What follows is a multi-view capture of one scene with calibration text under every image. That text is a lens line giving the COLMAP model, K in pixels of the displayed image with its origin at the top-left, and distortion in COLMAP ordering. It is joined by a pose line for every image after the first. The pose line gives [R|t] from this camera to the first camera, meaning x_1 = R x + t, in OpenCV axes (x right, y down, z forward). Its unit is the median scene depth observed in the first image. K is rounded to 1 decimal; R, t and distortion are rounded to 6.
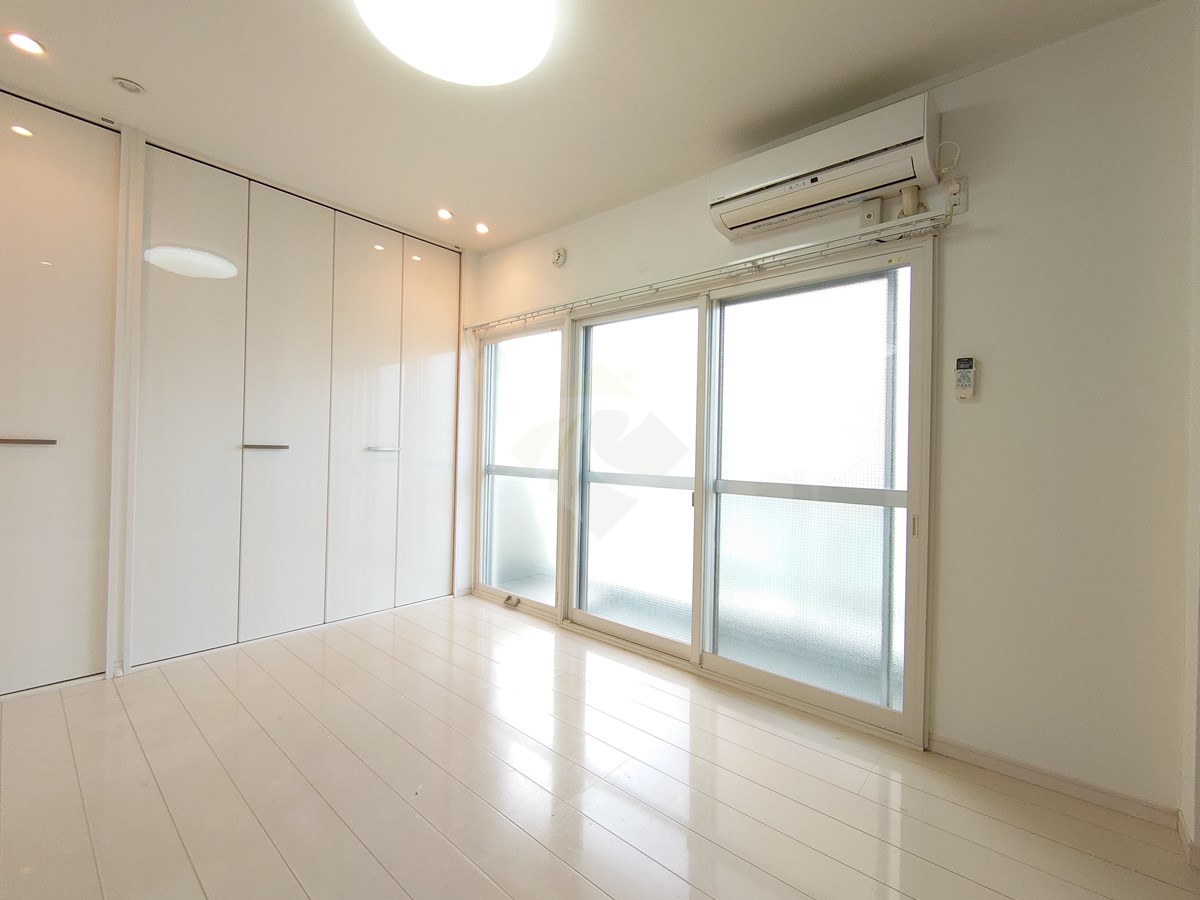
lens RADIAL K [[523.9, 0, 600.0], [0, 523.9, 450.0], [0, 0, 1]] dist [0.001140, 0.000075]
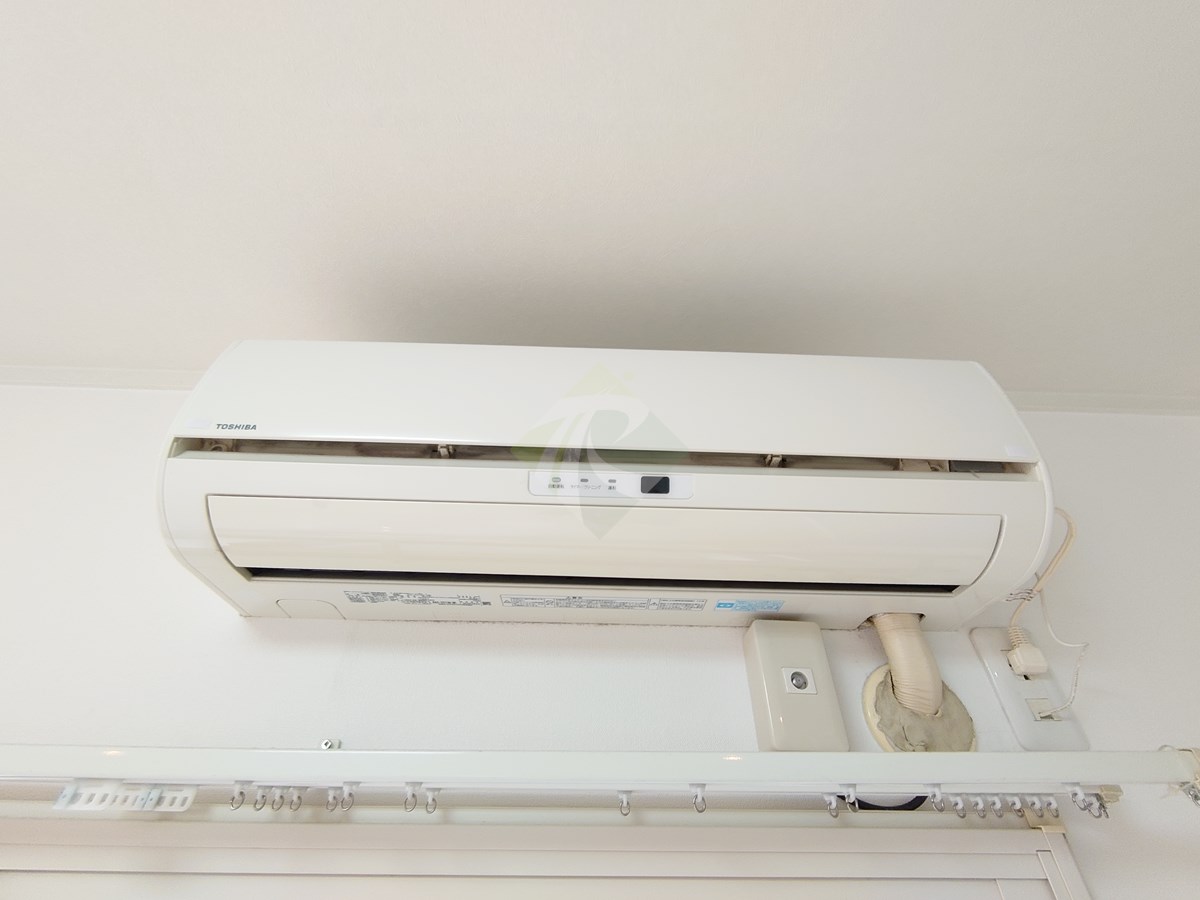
lens RADIAL K [[513.5, 0, 600.0], [0, 513.5, 450.0], [0, 0, 1]] dist [-0.001875, -0.002610]
pose [[0.730304, 0.410489, 0.546035, 0.249862], [0.010160, 0.792708, -0.609517, -0.377085], [-0.683046, 0.450681, 0.574747, 0.857663]]
